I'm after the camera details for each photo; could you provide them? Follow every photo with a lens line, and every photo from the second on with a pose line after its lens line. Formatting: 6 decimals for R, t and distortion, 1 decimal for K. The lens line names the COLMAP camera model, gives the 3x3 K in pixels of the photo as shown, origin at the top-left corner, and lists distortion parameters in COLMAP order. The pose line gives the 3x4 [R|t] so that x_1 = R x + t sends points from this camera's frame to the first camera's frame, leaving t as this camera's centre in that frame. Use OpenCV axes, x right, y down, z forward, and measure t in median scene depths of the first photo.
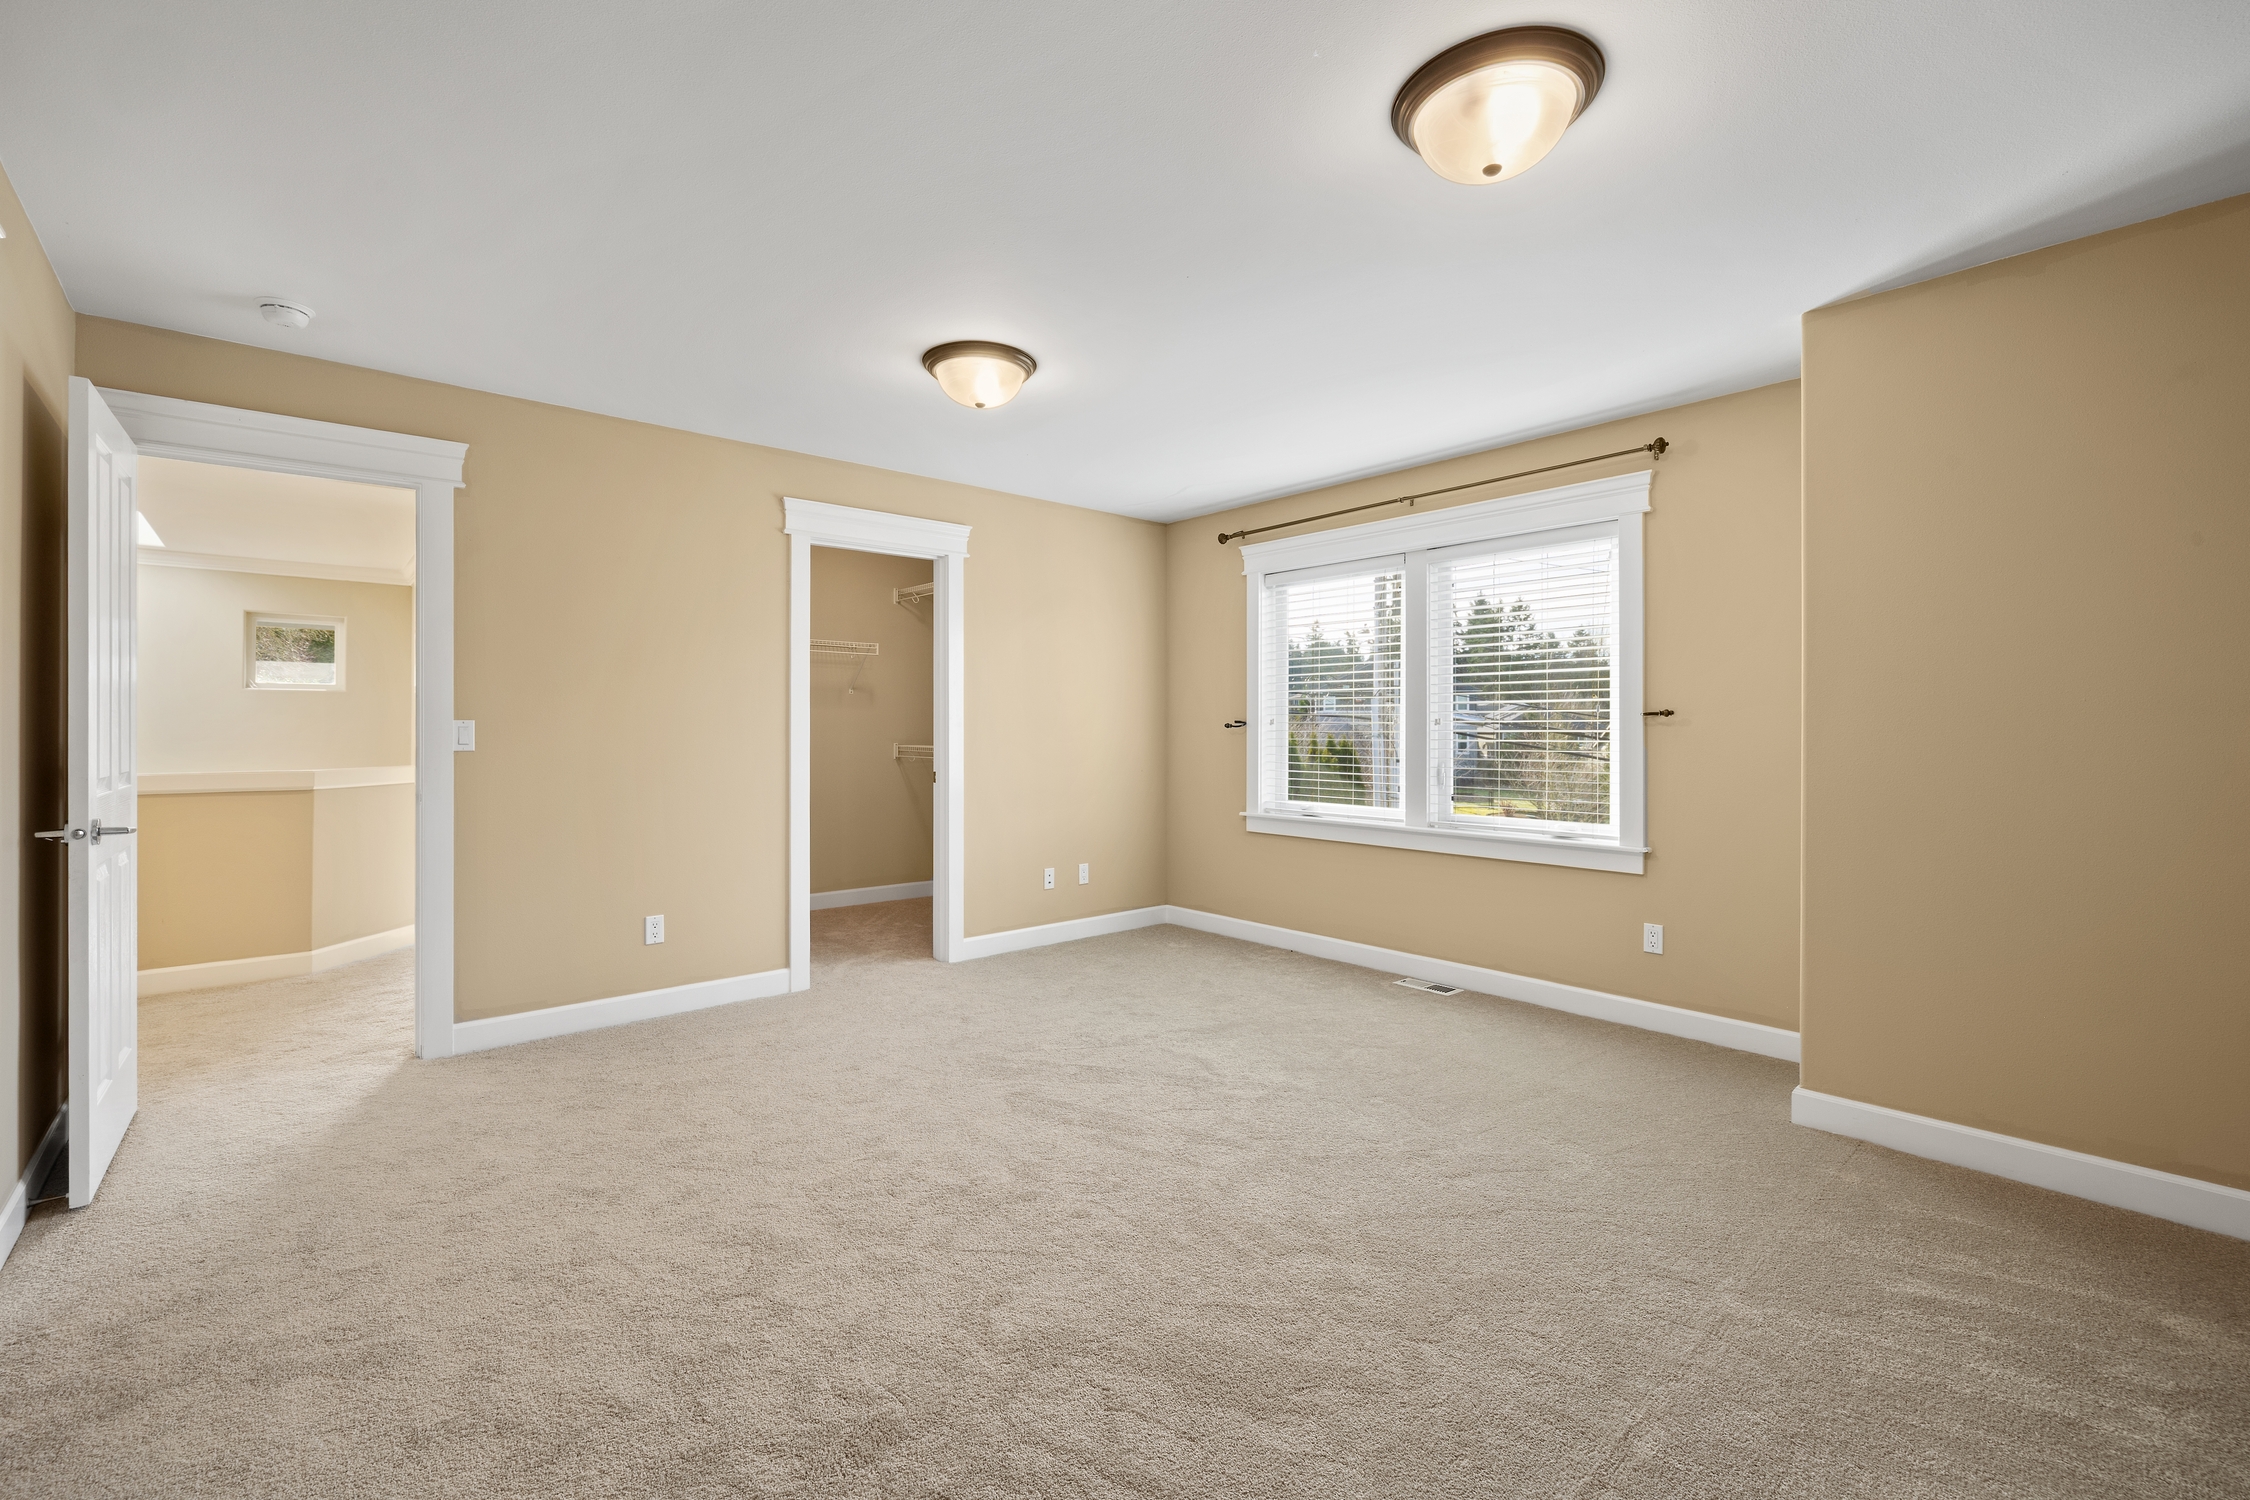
lens RADIAL K [[942.9, 0, 1114.6], [0, 942.9, 729.7], [0, 0, 1]] dist [0.002127, 0.000782]
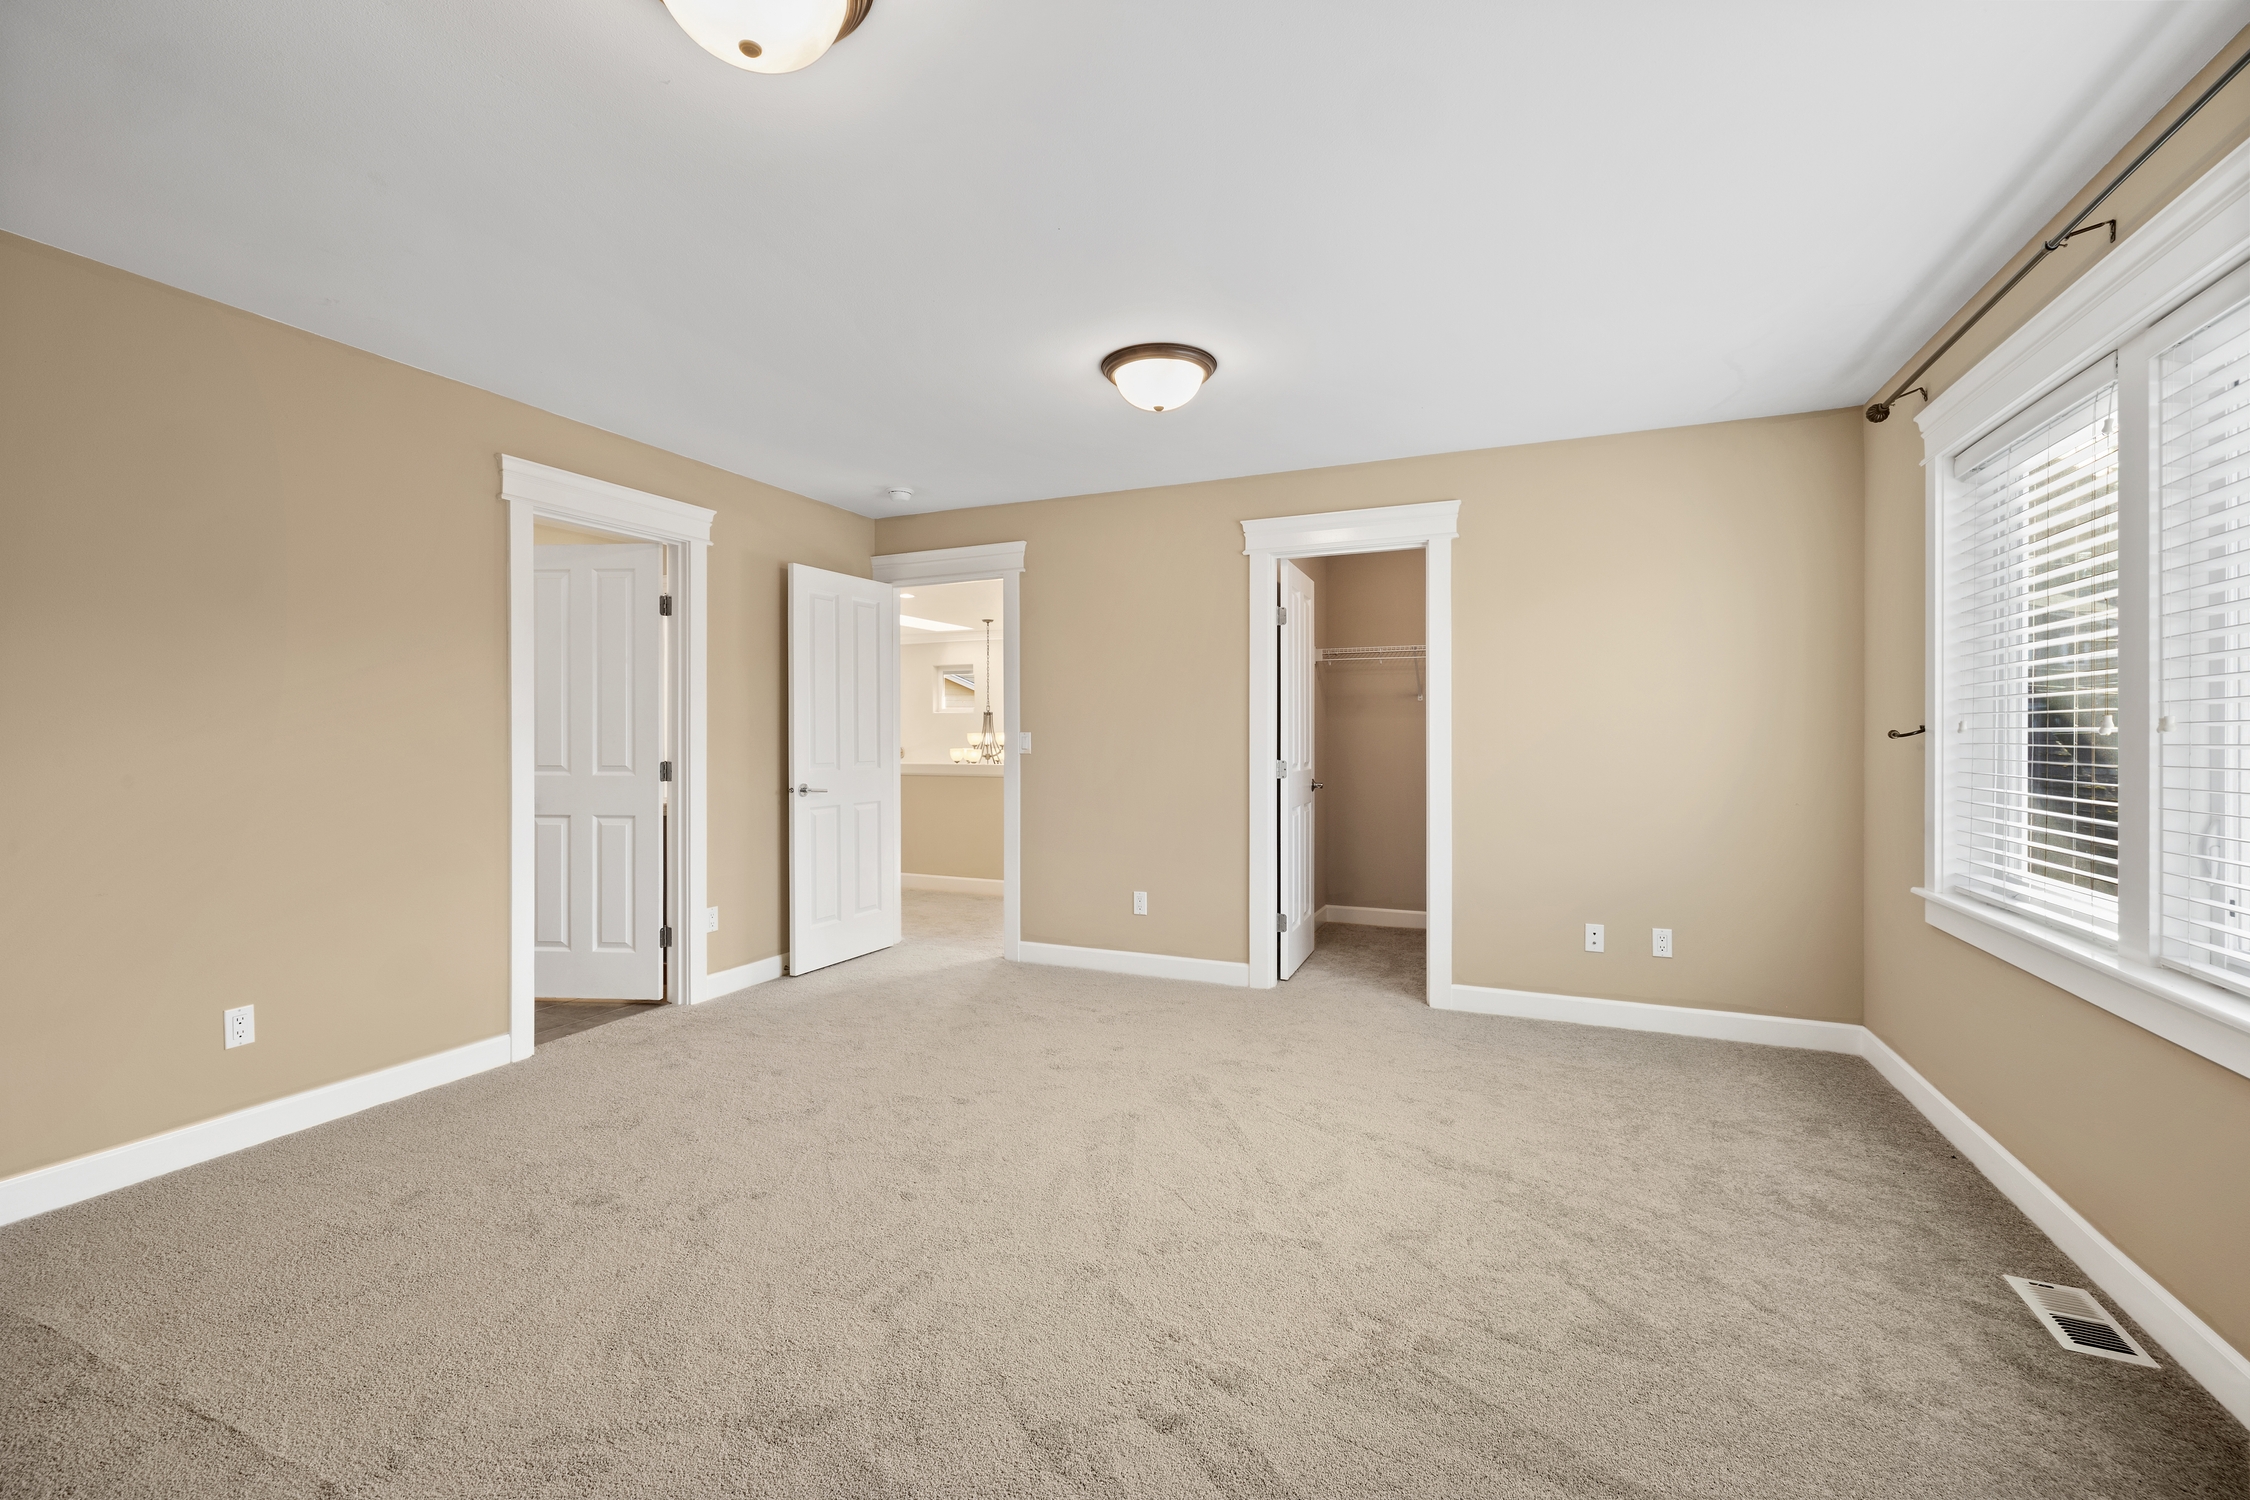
lens RADIAL K [[942.9, 0, 1113.5], [0, 942.9, 747.2], [0, 0, 1]] dist [0.002127, 0.000782]
pose [[0.433525, 0.009413, -0.901092, 0.605120], [-0.003290, 0.999955, 0.008863, -0.000883], [0.901136, -0.000878, 0.433536, 0.446126]]
